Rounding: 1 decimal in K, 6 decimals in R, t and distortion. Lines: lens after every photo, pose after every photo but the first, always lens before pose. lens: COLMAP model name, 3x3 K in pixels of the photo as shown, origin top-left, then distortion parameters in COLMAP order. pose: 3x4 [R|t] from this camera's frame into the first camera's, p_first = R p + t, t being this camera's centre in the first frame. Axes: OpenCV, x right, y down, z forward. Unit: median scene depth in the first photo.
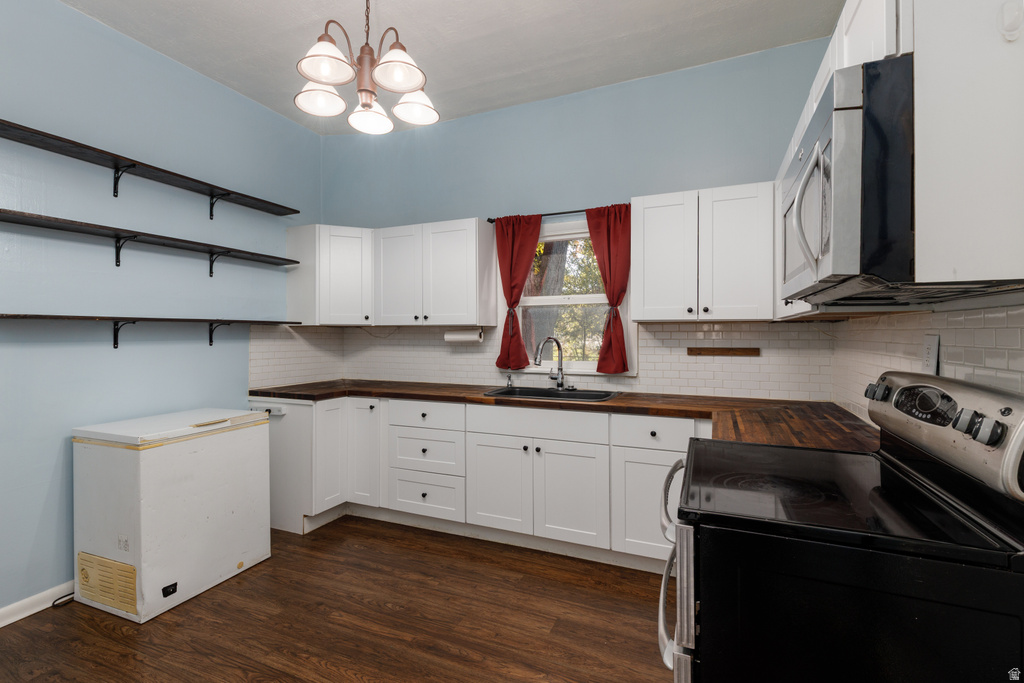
lens RADIAL K [[462.4, 0, 507.8], [0, 462.4, 334.6], [0, 0, 1]] dist [0.002299, 0.000372]
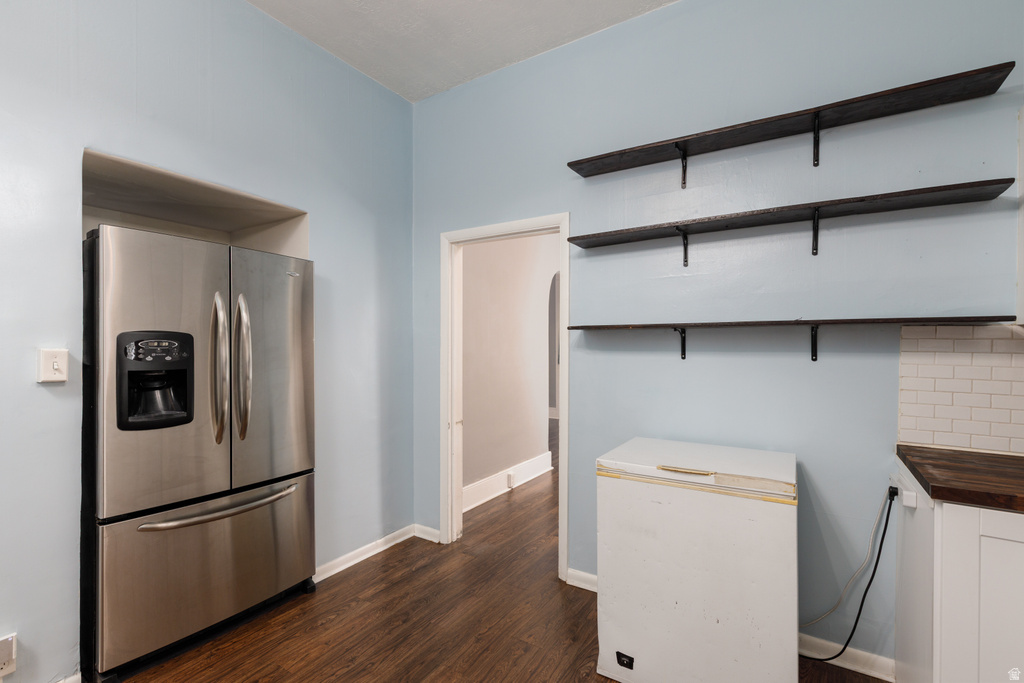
lens RADIAL K [[462.4, 0, 510.4], [0, 462.4, 344.8], [0, 0, 1]] dist [0.002299, 0.000372]
pose [[-0.162909, 0.004069, -0.986633, 0.070512], [-0.002468, 0.999987, 0.004532, -0.000388], [0.986638, 0.003173, -0.162896, 0.700901]]
